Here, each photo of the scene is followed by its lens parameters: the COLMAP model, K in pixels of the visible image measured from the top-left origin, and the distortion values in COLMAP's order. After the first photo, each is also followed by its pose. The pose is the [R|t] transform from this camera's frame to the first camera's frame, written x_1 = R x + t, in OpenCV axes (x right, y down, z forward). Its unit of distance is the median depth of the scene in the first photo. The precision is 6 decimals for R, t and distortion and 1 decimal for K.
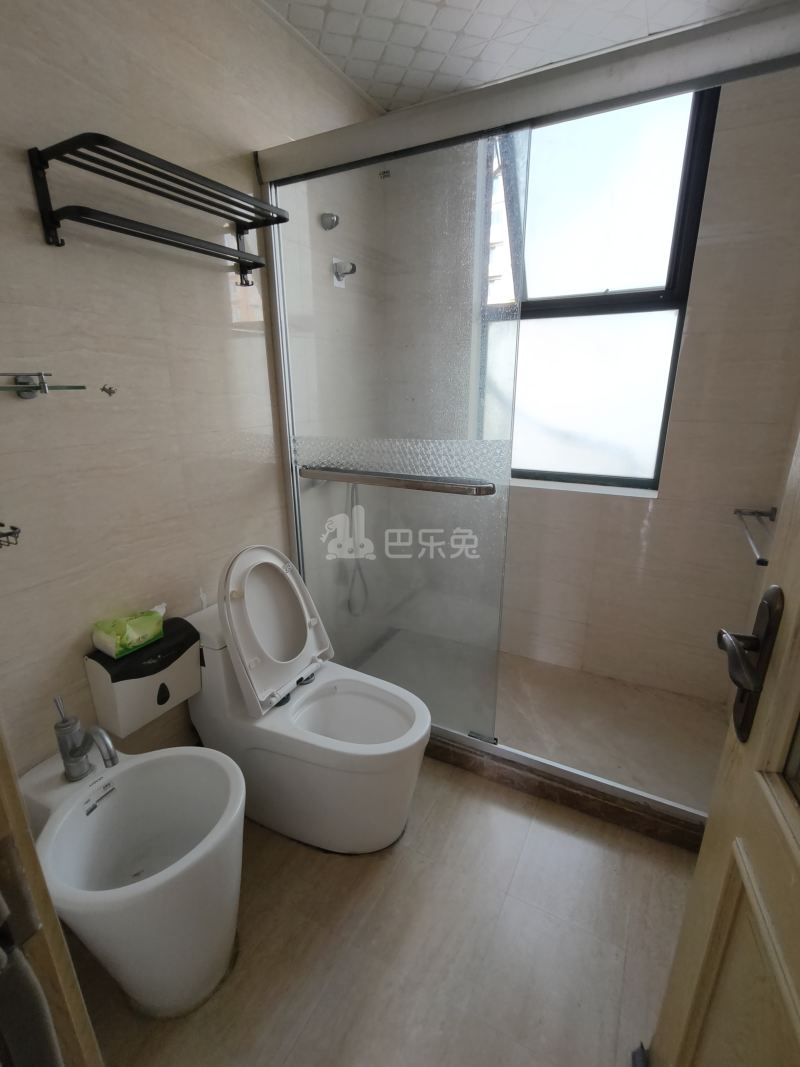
lens RADIAL K [[502.3, 0, 398.1], [0, 502.3, 550.6], [0, 0, 1]] dist [0.035342, -0.000035]
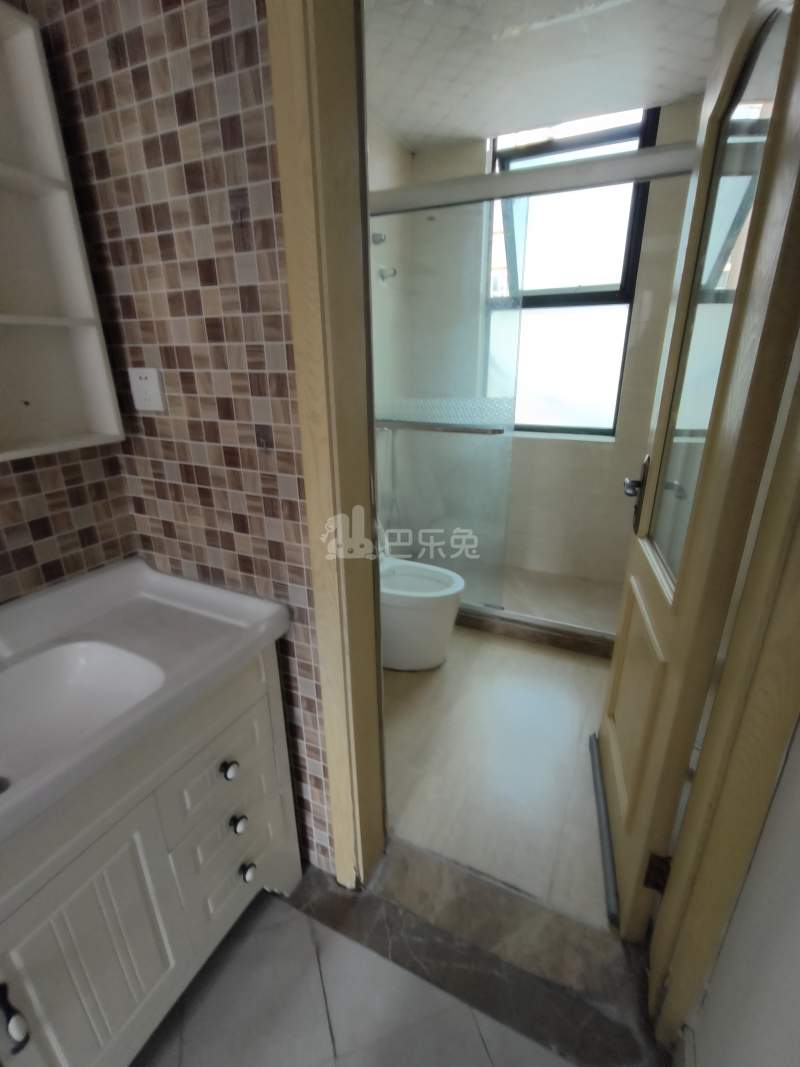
lens RADIAL K [[497.6, 0, 402.7], [0, 497.6, 539.2], [0, 0, 1]] dist [-0.001180, 0.000859]
pose [[0.998874, -0.016348, 0.044536, -0.147314], [0.014562, 0.999088, 0.040140, 0.112545], [-0.045152, -0.039446, 0.998201, -0.383418]]
